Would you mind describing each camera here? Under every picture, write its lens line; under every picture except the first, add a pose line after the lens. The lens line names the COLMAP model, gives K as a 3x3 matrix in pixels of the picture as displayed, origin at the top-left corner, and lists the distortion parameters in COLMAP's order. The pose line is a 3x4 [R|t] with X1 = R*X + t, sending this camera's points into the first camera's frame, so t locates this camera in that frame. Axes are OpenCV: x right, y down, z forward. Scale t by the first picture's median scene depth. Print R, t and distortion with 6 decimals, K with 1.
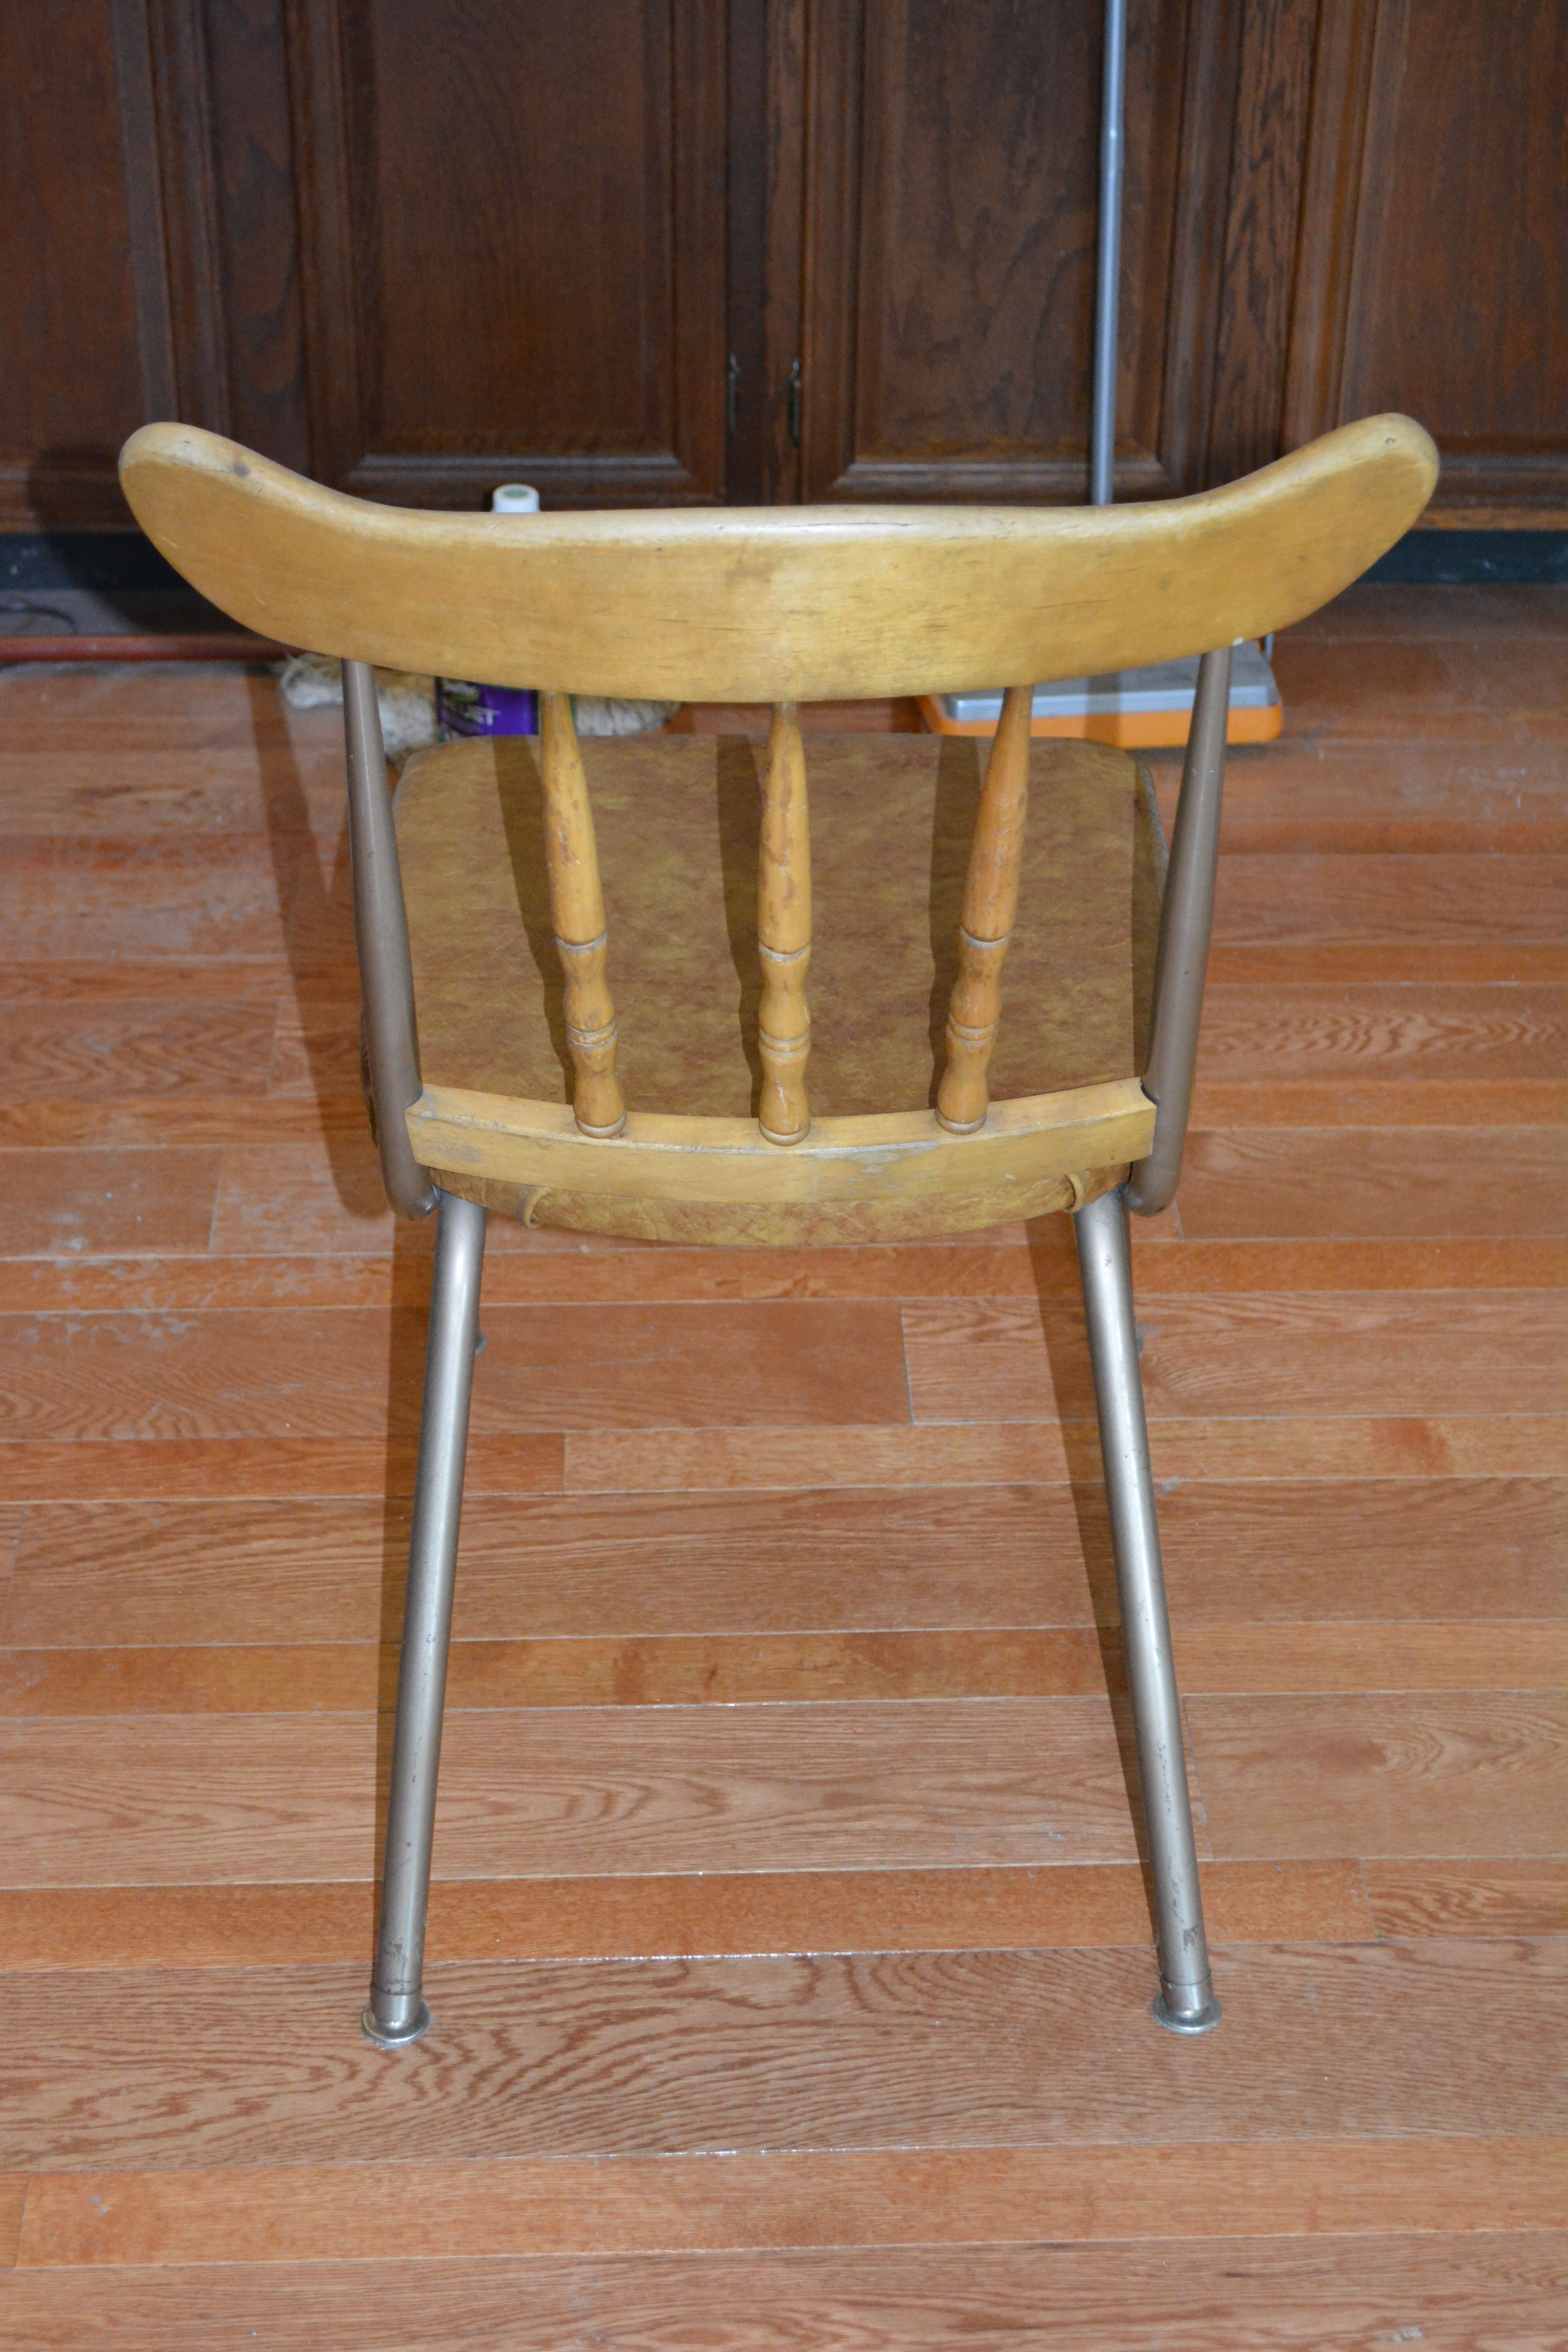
lens RADIAL K [[3875.5, 0, 789.0], [0, 3875.5, 1171.1], [0, 0, 1]] dist [-0.020714, 0.000000]
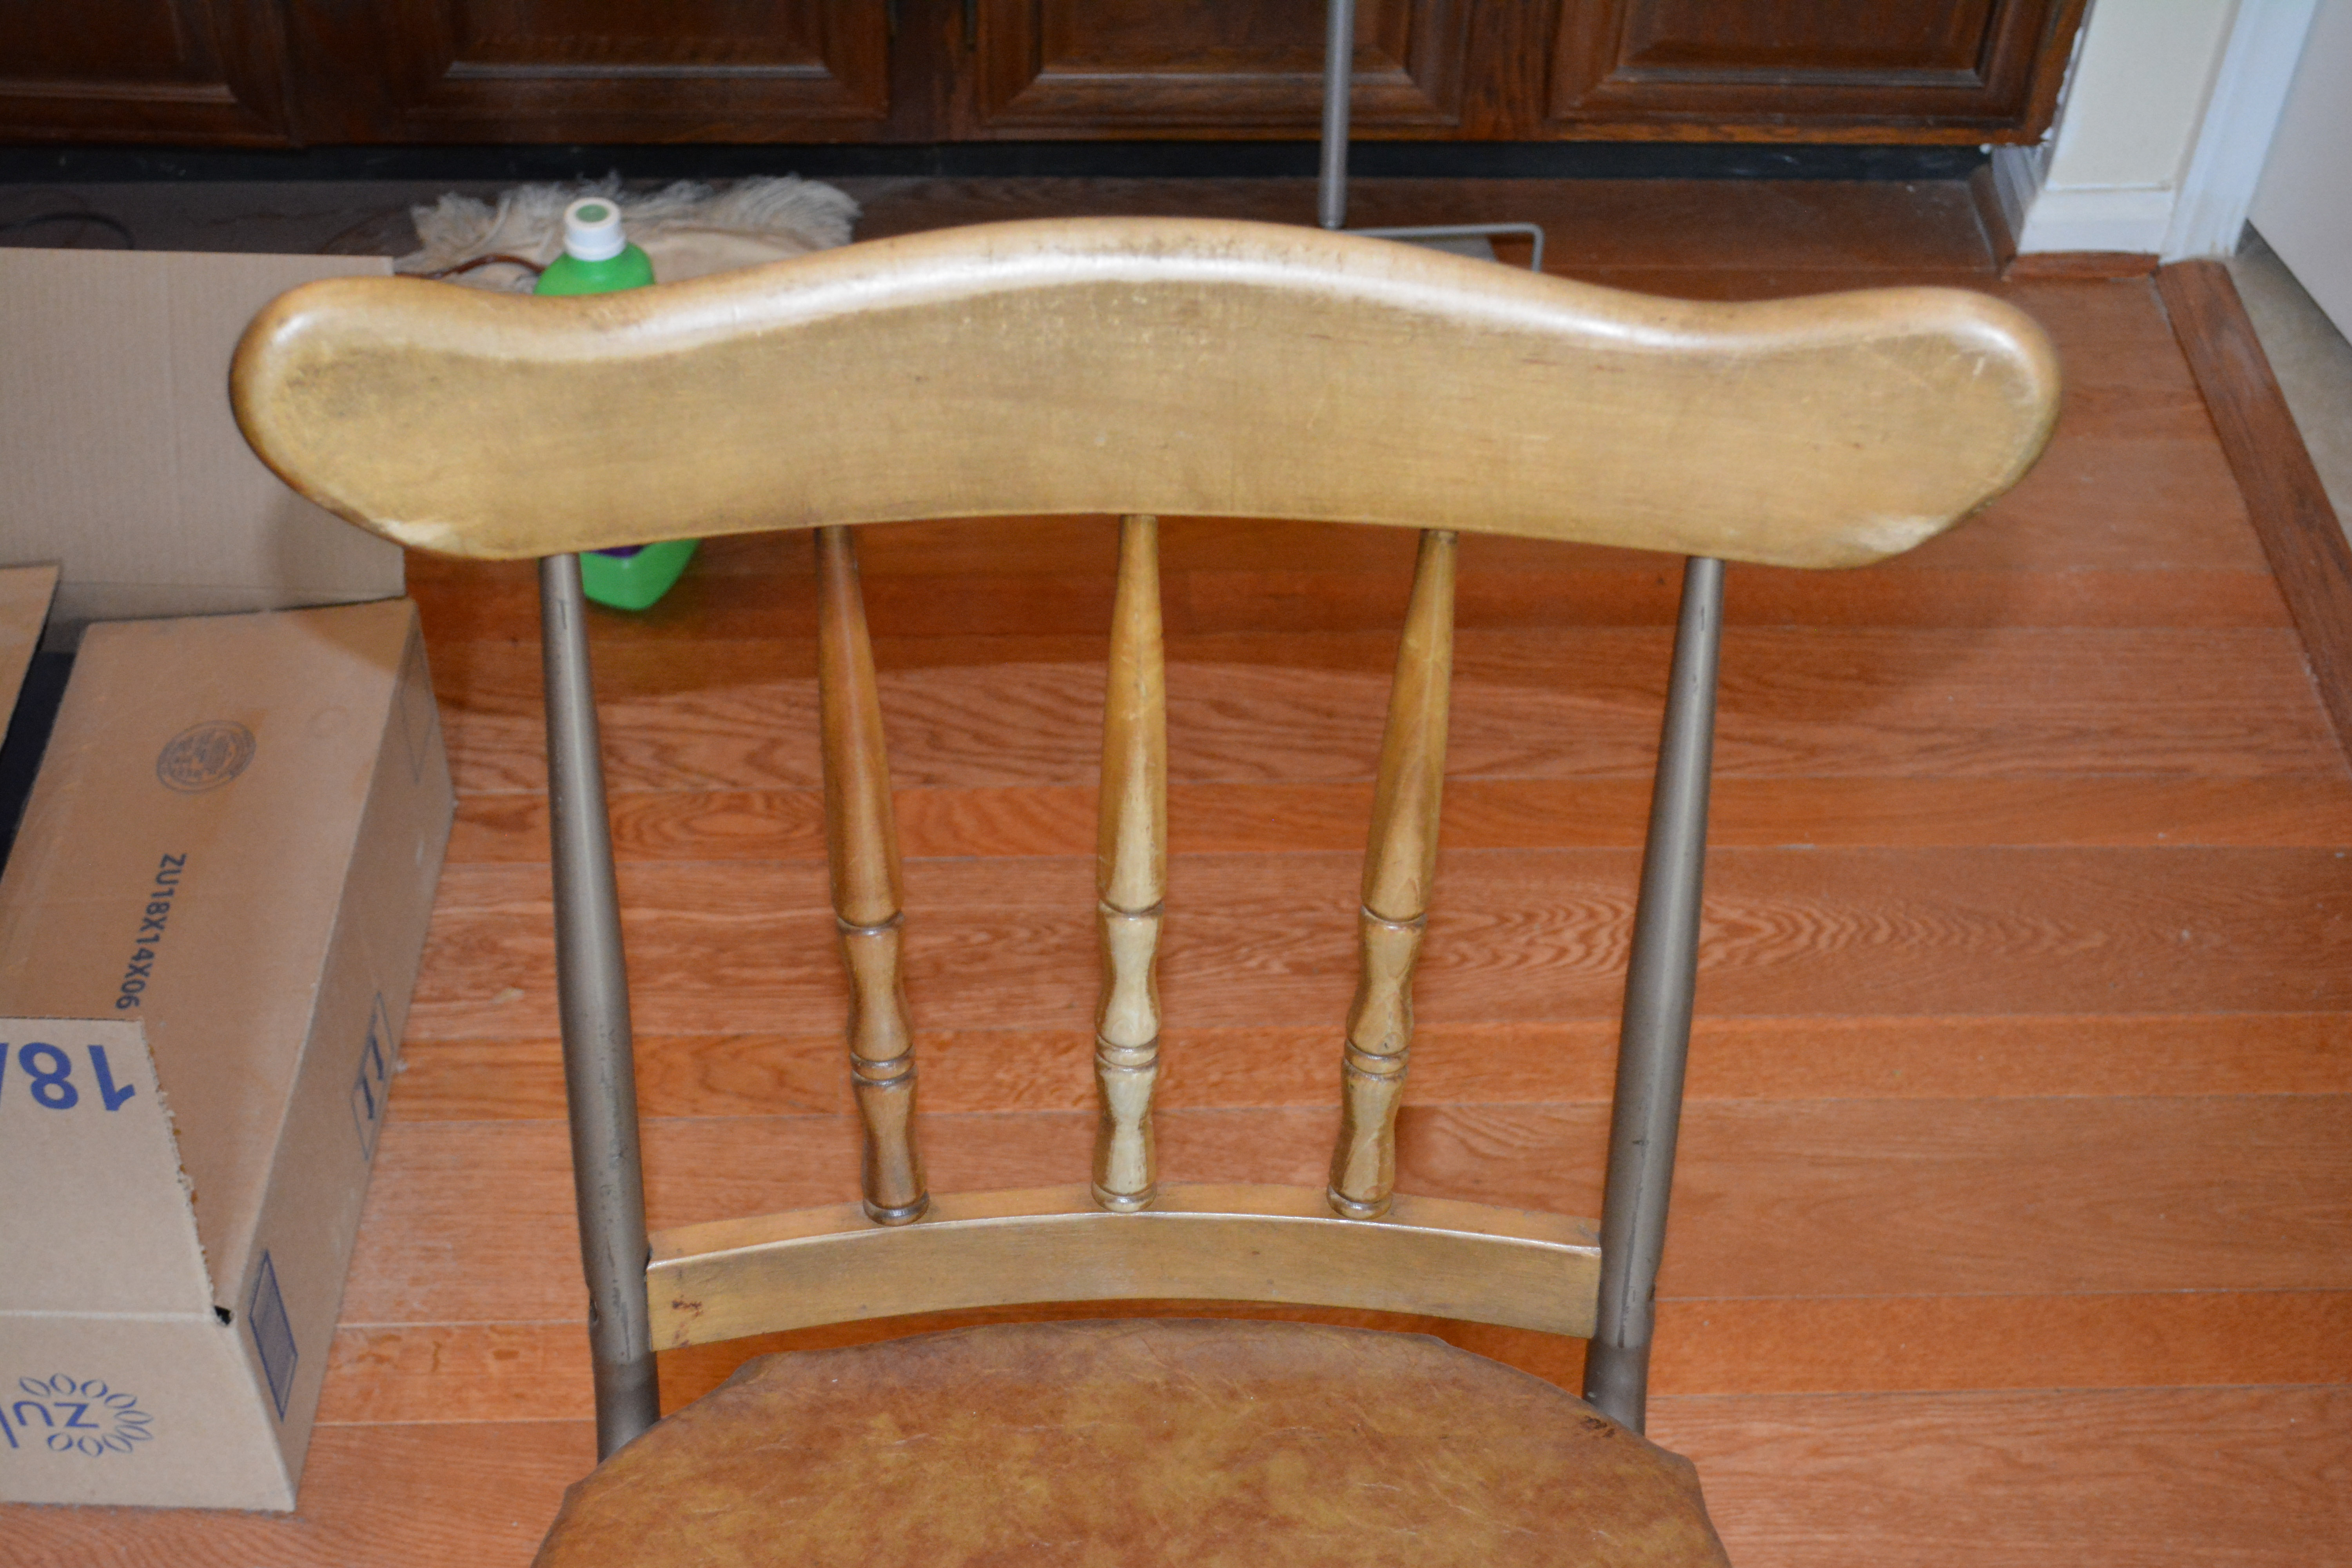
lens RADIAL K [[3151.7, 0, 1159.8], [0, 3151.7, 796.1], [0, 0, 1]] dist [-0.038760, 0.000000]
pose [[0.999878, 0.008977, 0.012746, 0.049523], [-0.011600, 0.974626, 0.223537, -0.258305], [-0.010416, -0.223657, 0.974612, 0.432528]]
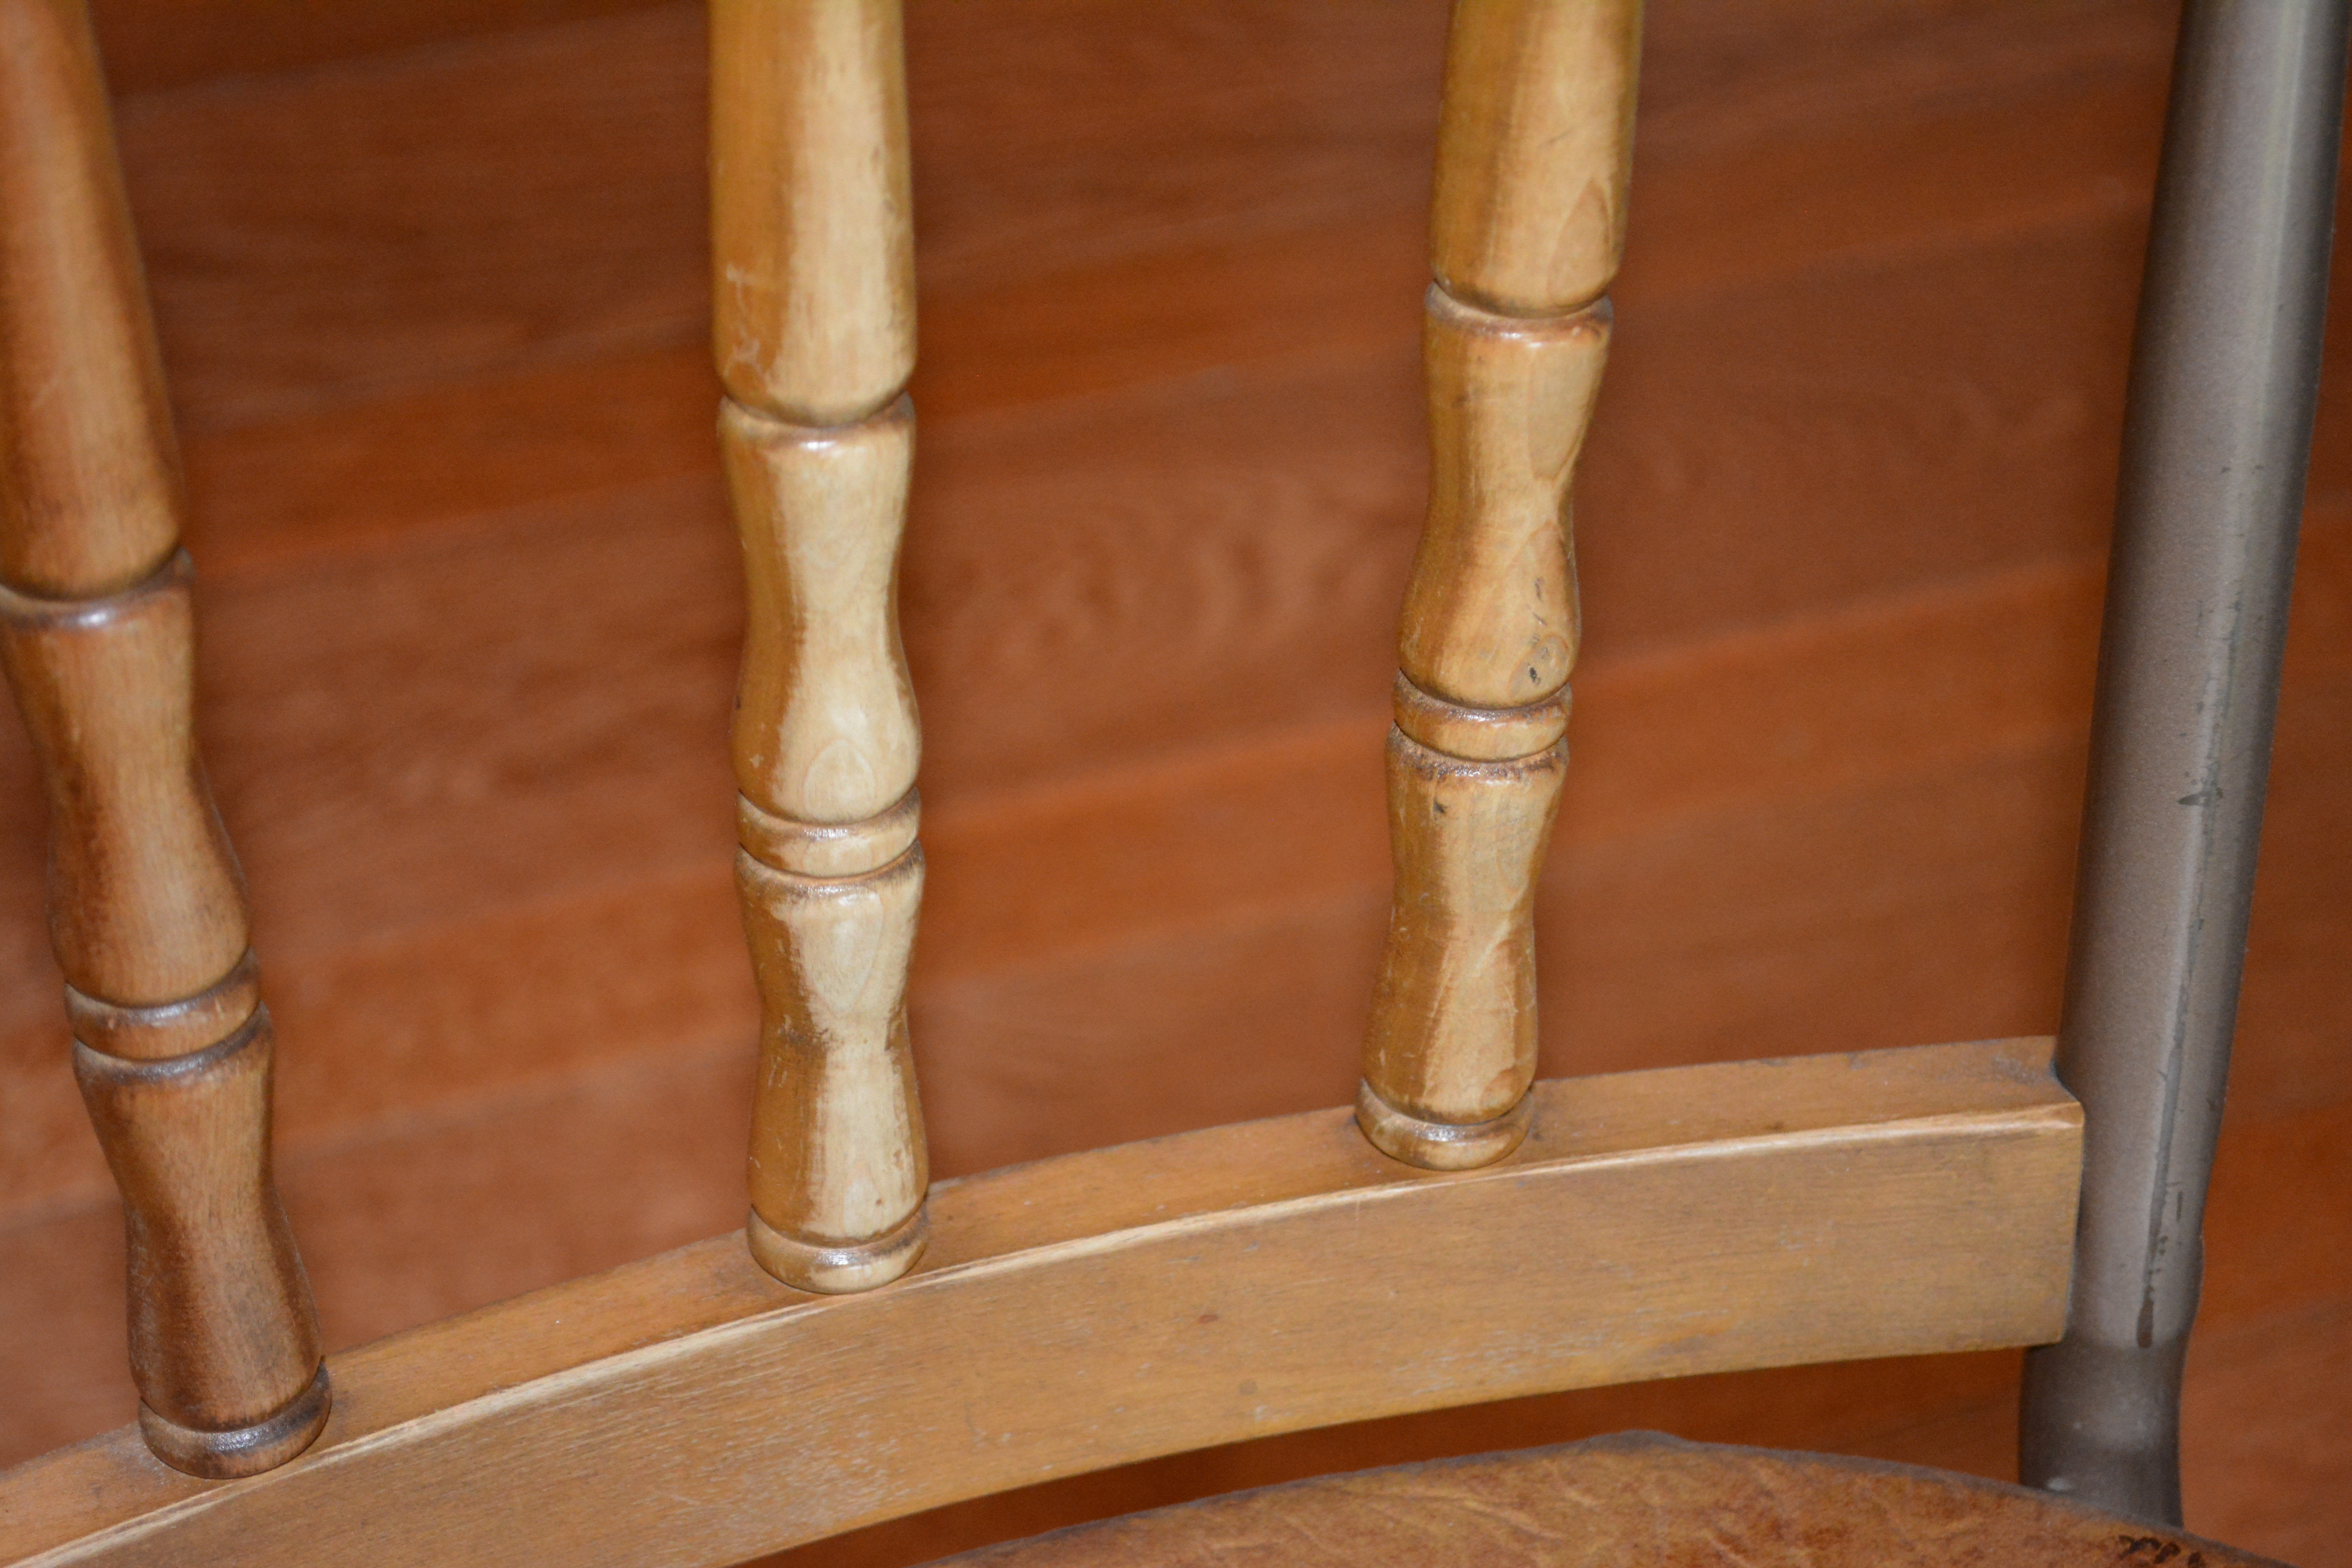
lens RADIAL K [[5359.2, 0, 1187.0], [0, 5359.2, 785.4], [0, 0, 1]] dist [0.023550, 0.000000]
pose [[0.935999, -0.186595, 0.298477, -0.016045], [0.104778, 0.957193, 0.269822, -0.193256], [-0.336047, -0.221280, 0.915482, 0.616678]]
